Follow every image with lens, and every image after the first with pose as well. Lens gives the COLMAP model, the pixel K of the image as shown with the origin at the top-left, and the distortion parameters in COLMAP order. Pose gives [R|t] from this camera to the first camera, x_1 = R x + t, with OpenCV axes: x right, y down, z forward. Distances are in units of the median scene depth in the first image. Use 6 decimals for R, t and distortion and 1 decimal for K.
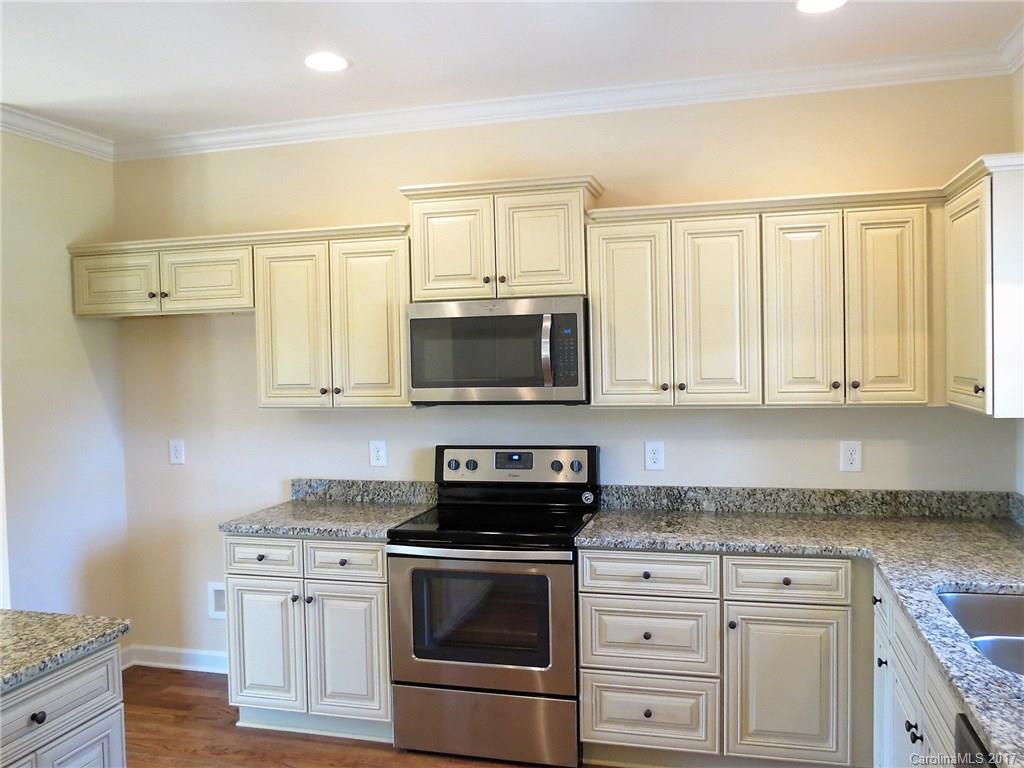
lens RADIAL K [[831.9, 0, 521.5], [0, 831.9, 389.0], [0, 0, 1]] dist [-0.032496, 0.007540]
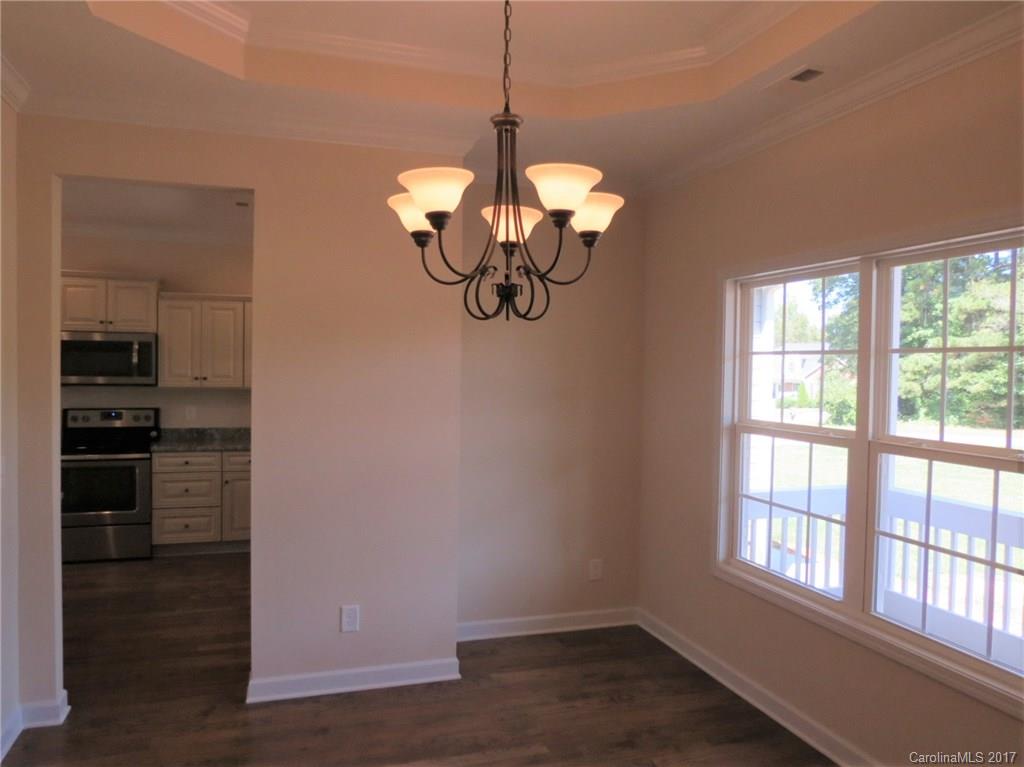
lens RADIAL K [[726.2, 0, 505.2], [0, 726.2, 386.4], [0, 0, 1]] dist [-0.032035, 0.008964]
pose [[0.834405, 0.016558, 0.550903, -0.183776], [-0.009790, 0.999836, -0.015225, 0.038194], [-0.551065, 0.007310, 0.834430, -0.968522]]
